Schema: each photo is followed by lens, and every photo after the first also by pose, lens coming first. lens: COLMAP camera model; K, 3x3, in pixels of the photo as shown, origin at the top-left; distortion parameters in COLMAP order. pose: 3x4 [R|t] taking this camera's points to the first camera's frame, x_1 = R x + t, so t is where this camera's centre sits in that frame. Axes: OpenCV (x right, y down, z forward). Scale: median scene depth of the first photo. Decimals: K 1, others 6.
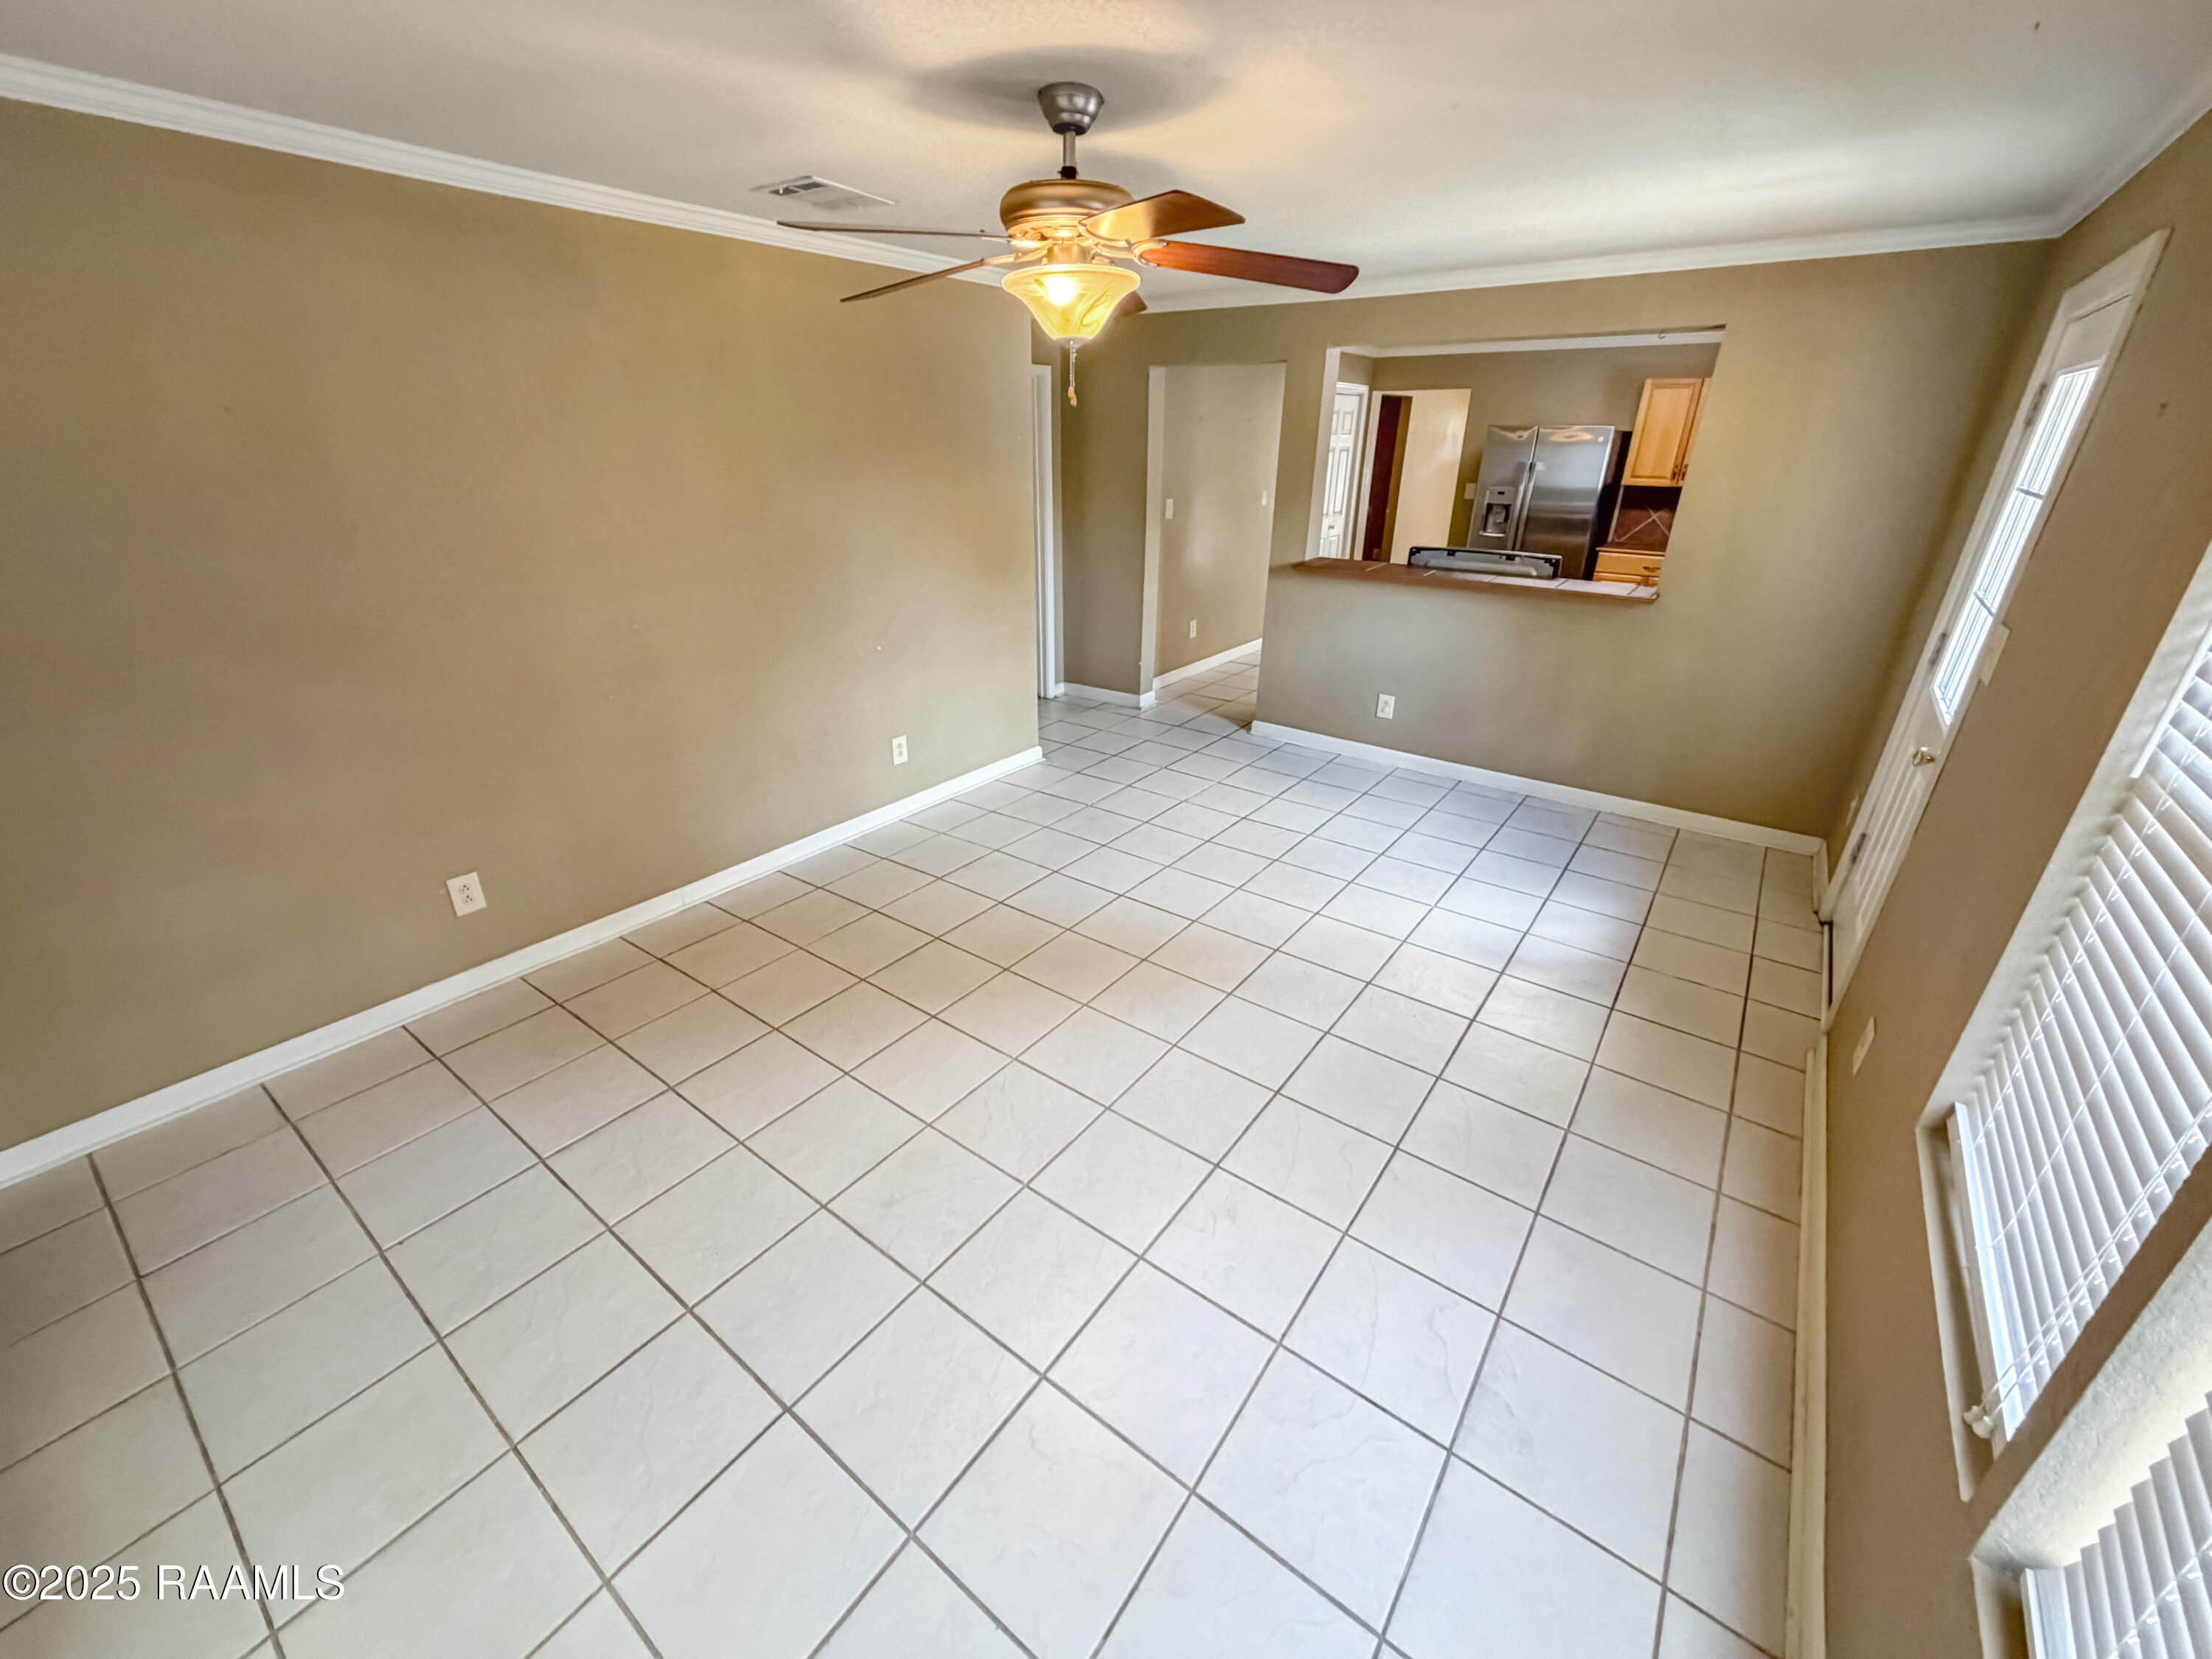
lens RADIAL K [[891.3, 0, 1098.2], [0, 891.3, 827.3], [0, 0, 1]] dist [-0.001929, -0.000186]
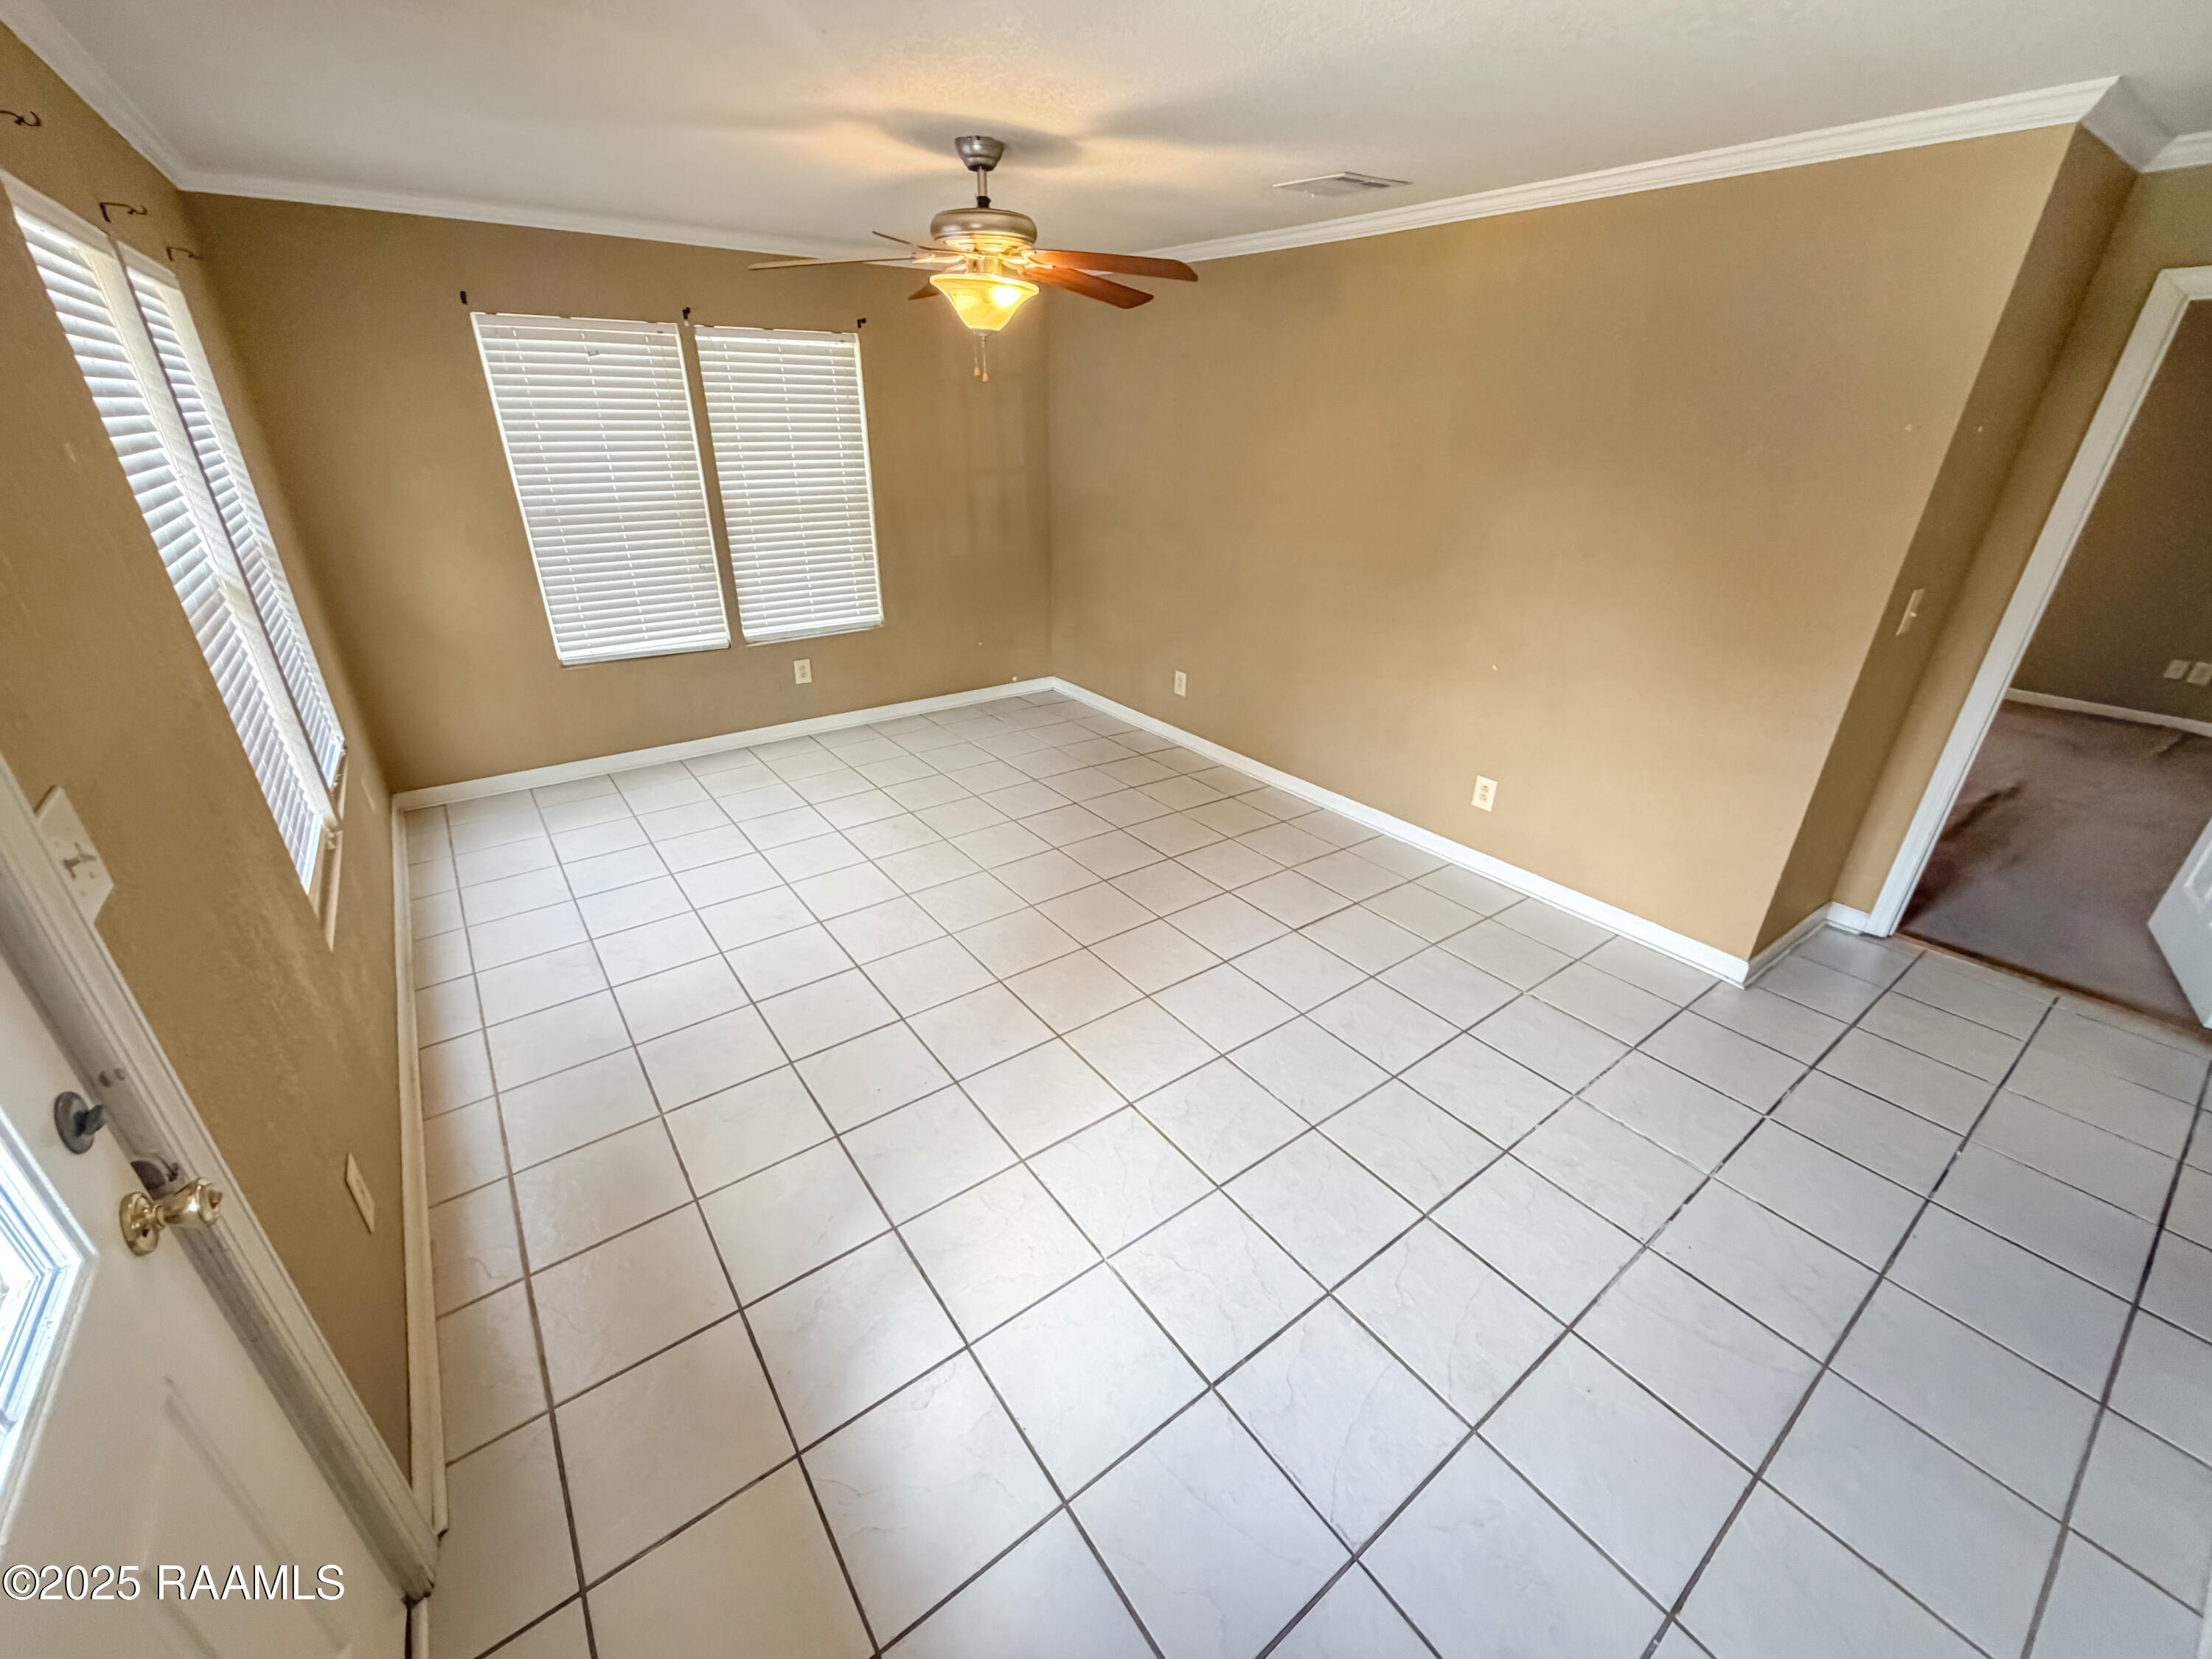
lens RADIAL K [[882.0, 0, 1094.2], [0, 882.0, 826.6], [0, 0, 1]] dist [0.000941, -0.000229]
pose [[-0.292222, 0.402617, -0.867471, 0.685612], [-0.399823, 0.772557, 0.493252, -0.358879], [0.868763, 0.490973, -0.064783, 0.819704]]
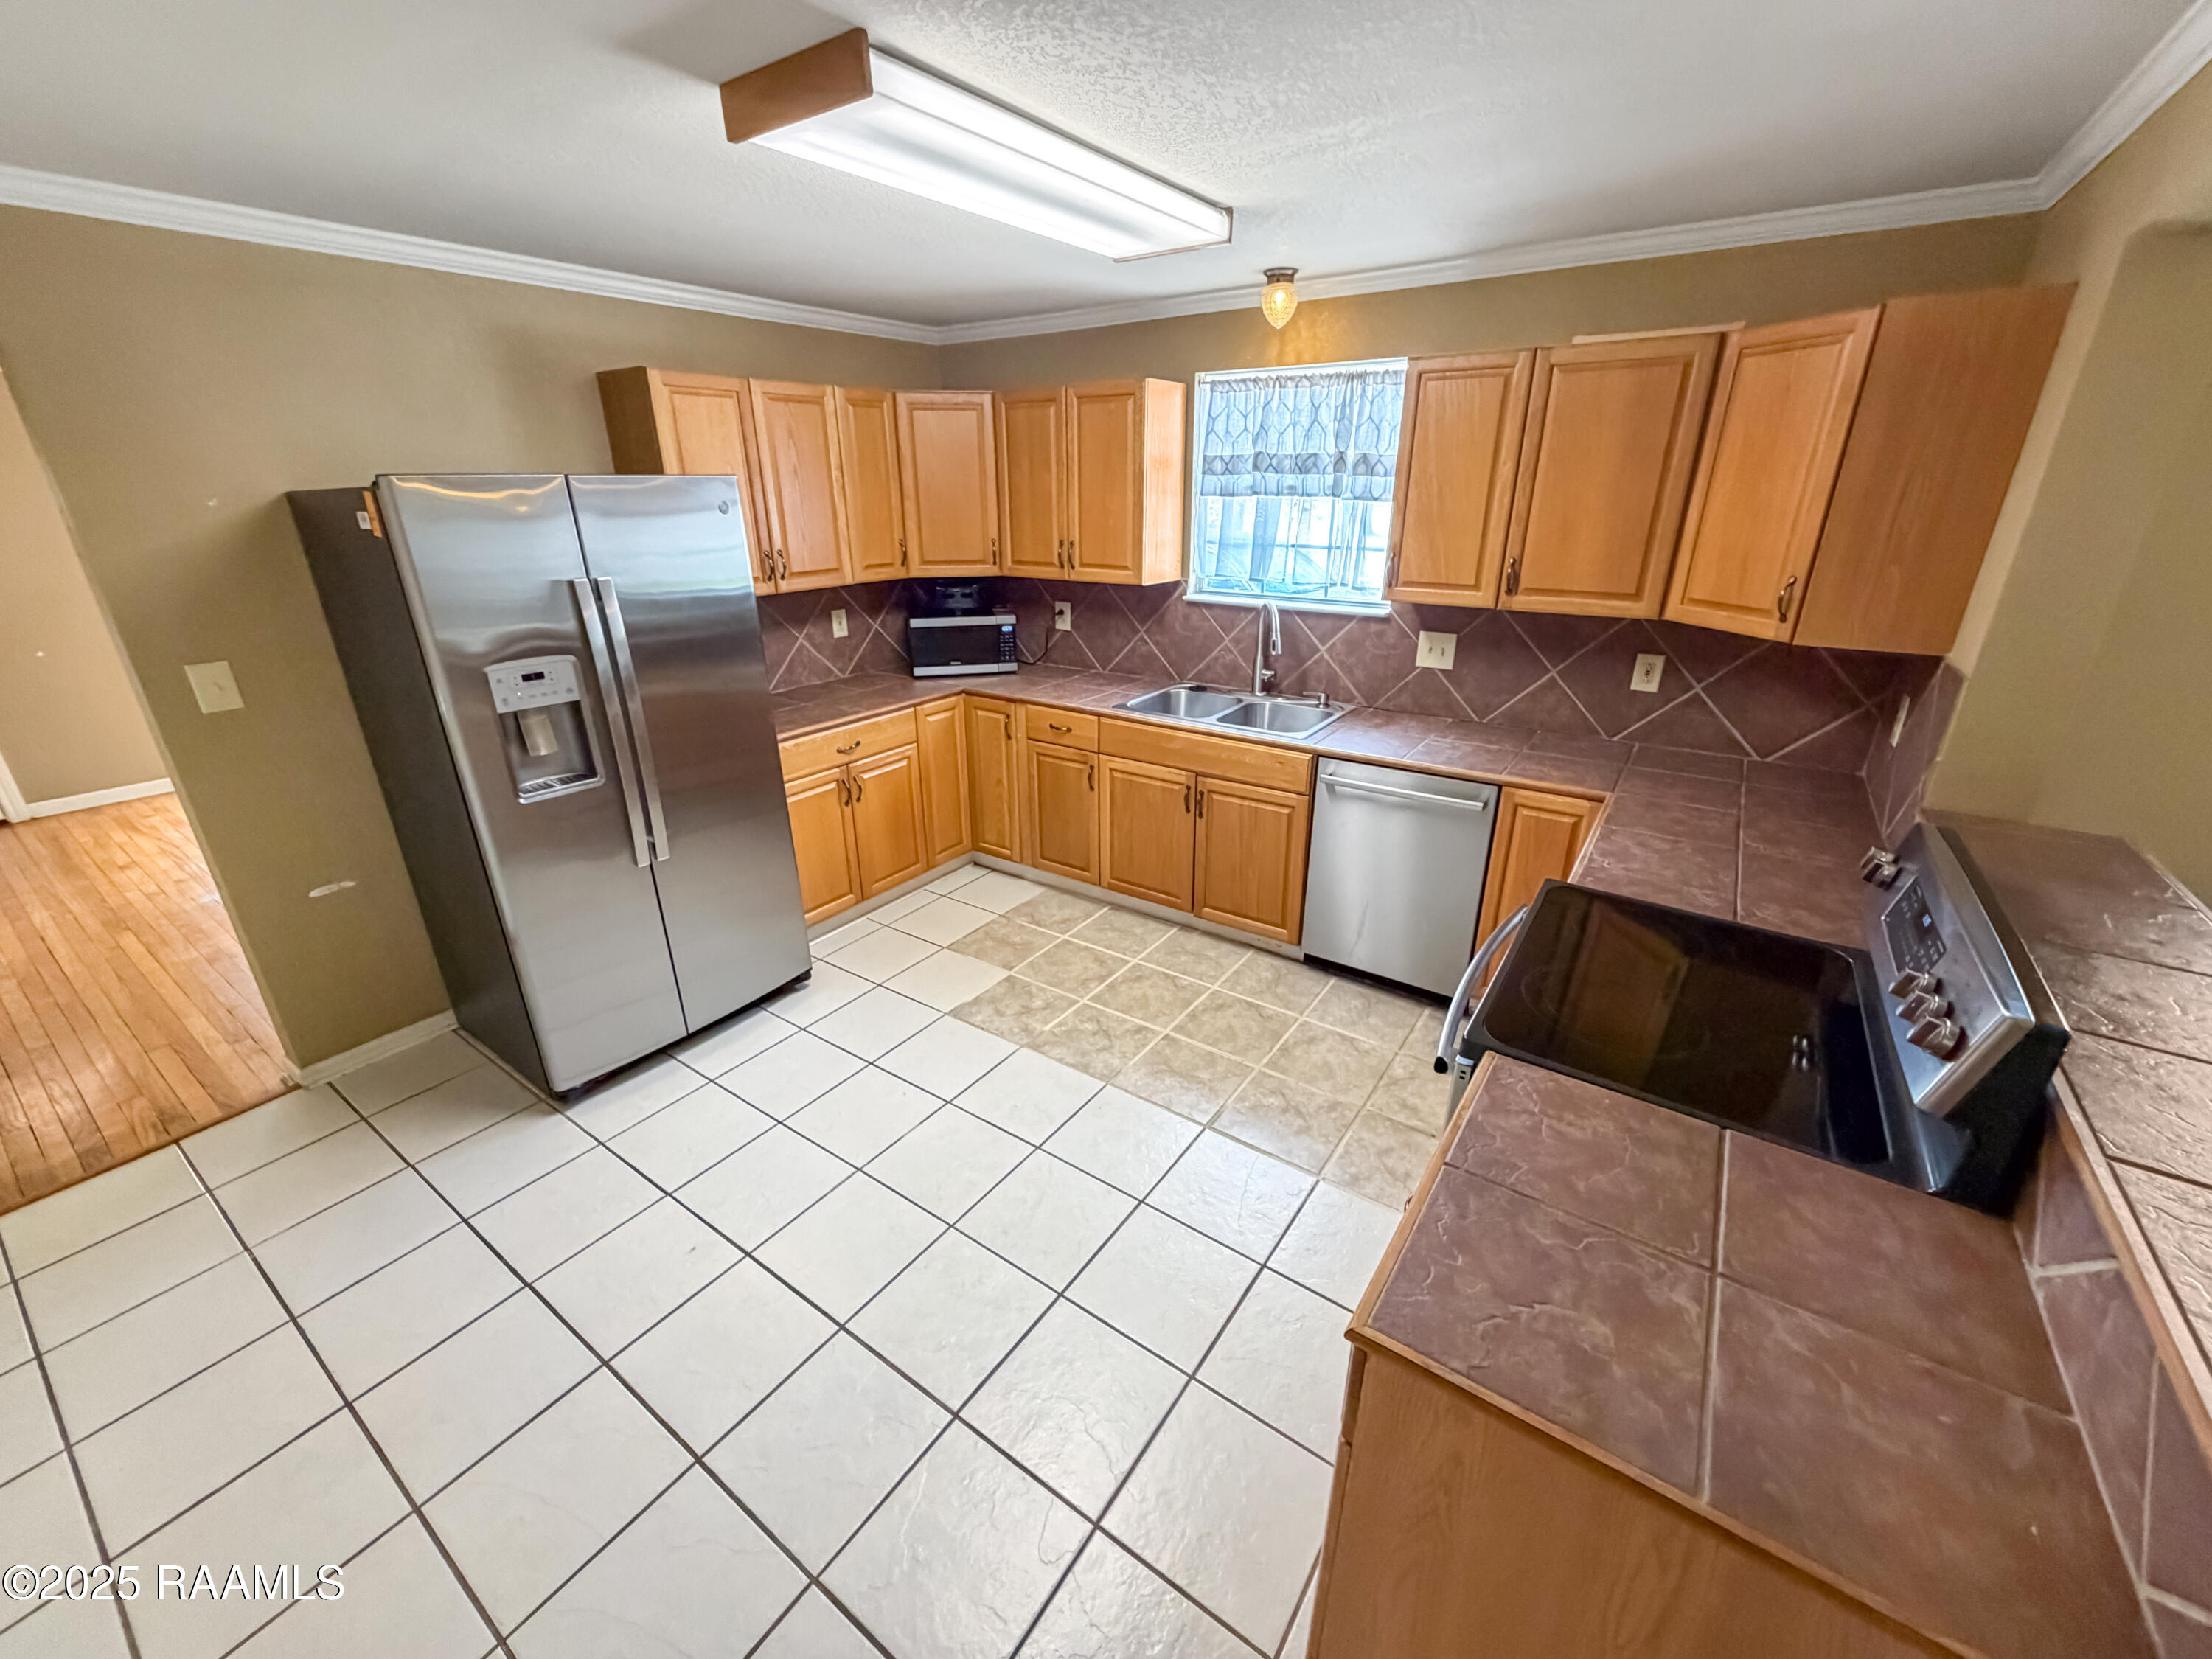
lens RADIAL K [[882.0, 0, 1094.2], [0, 882.0, 826.6], [0, 0, 1]] dist [0.000941, -0.000229]
pose [[-0.033637, -0.367770, 0.929308, 0.230496], [0.414591, 0.840922, 0.347799, -0.651530], [-0.909386, 0.396982, 0.124188, 1.451771]]
